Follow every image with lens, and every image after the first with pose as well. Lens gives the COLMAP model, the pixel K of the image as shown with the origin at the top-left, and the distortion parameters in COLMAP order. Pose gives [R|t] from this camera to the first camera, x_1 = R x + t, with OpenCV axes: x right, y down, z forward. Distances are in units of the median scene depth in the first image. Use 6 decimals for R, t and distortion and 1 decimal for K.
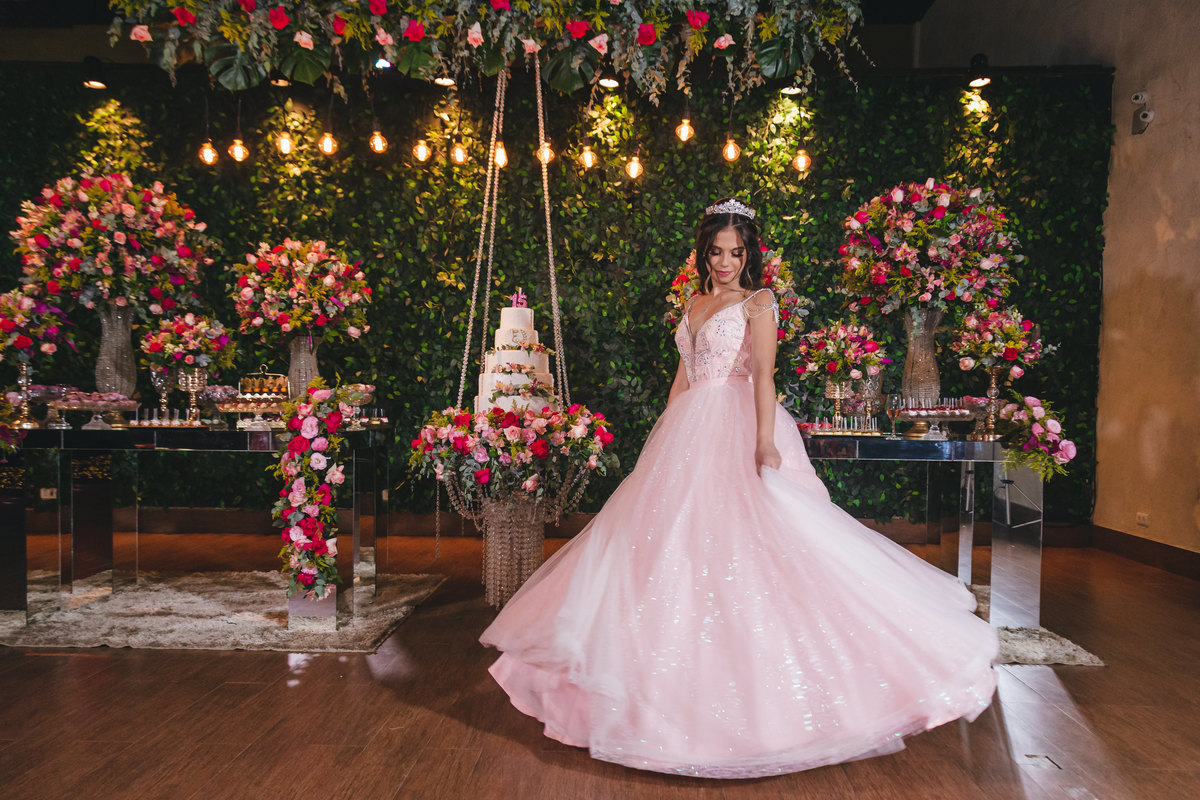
lens RADIAL K [[894.3, 0, 620.0], [0, 894.3, 416.8], [0, 0, 1]] dist [0.037680, -0.002746]
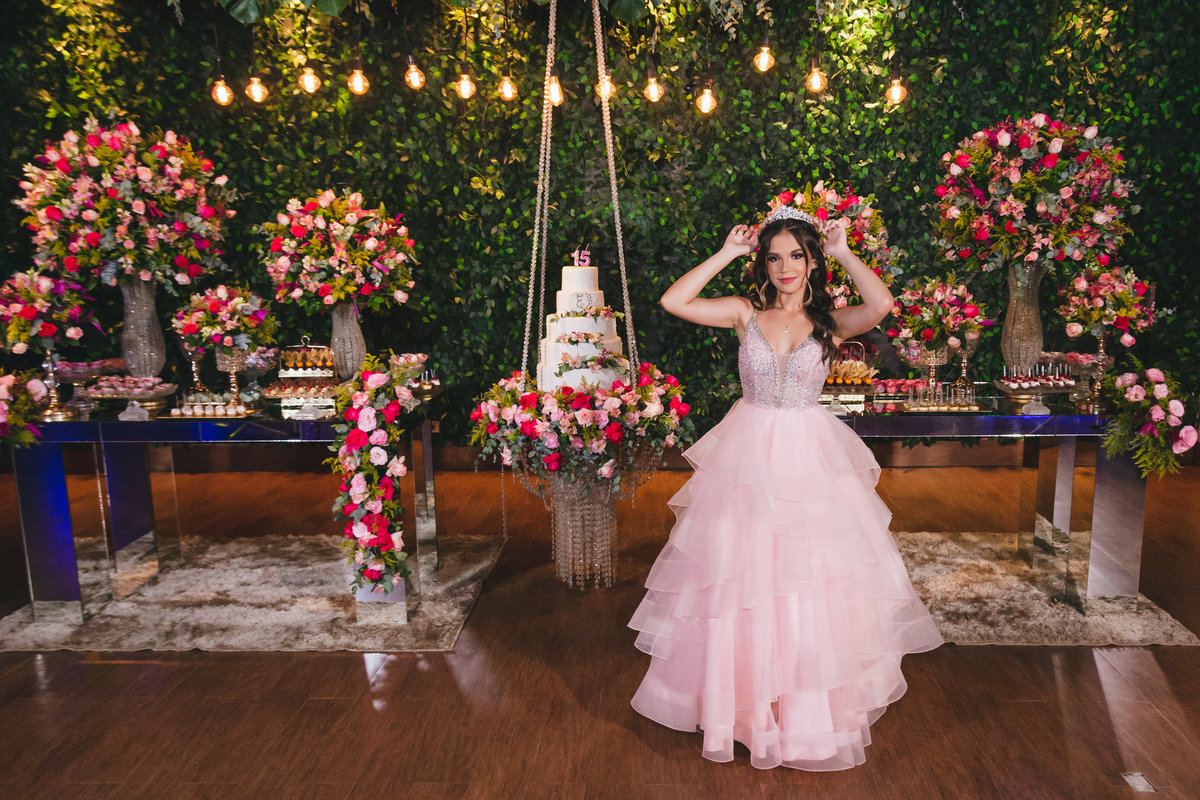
lens RADIAL K [[1024.8, 0, 666.3], [0, 1024.8, 403.8], [0, 0, 1]] dist [0.033917, -0.011379]
pose [[0.999716, -0.022623, 0.007504, -0.039291], [0.021198, 0.987842, 0.154010, -0.145319], [-0.010897, -0.153807, 0.988041, -0.047483]]
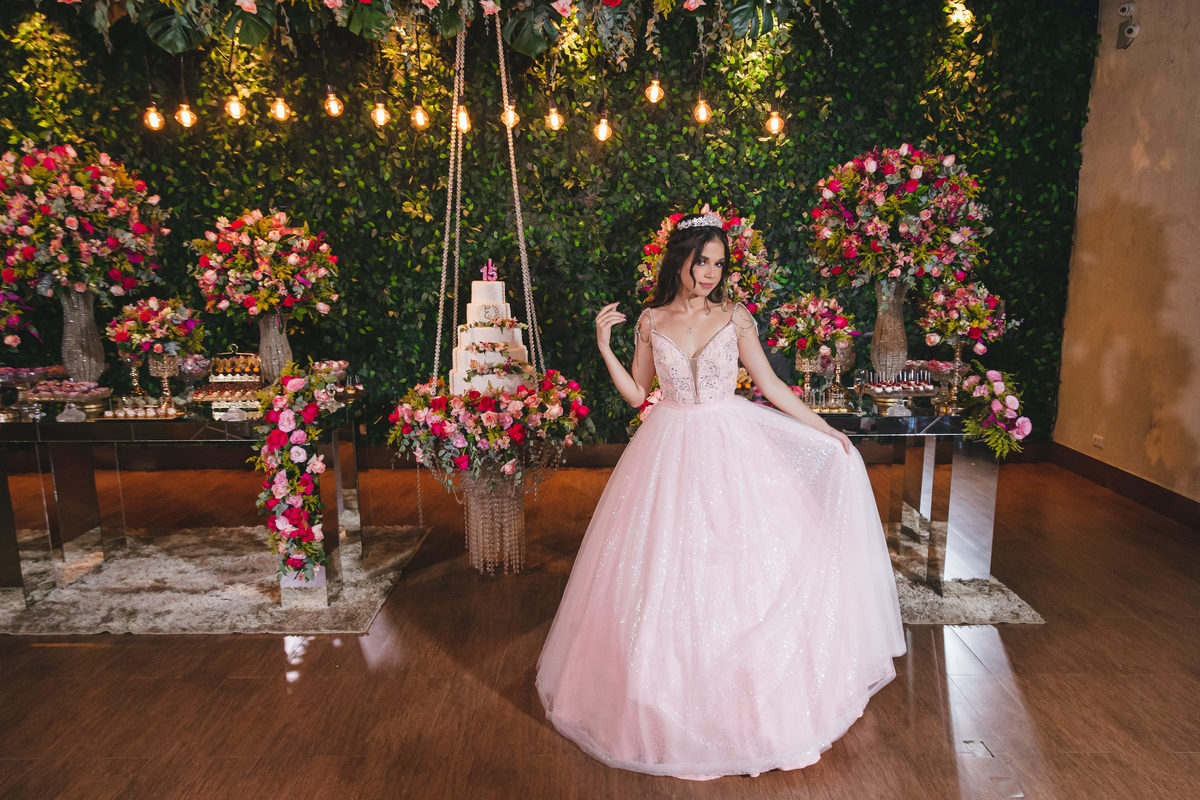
lens RADIAL K [[902.4, 0, 628.7], [0, 902.4, 421.9], [0, 0, 1]] dist [0.032800, -0.006787]
pose [[0.999249, -0.023098, 0.031124, 0.006135], [0.017568, 0.985715, 0.167502, -0.135539], [-0.034549, -0.166830, 0.985380, -0.015868]]
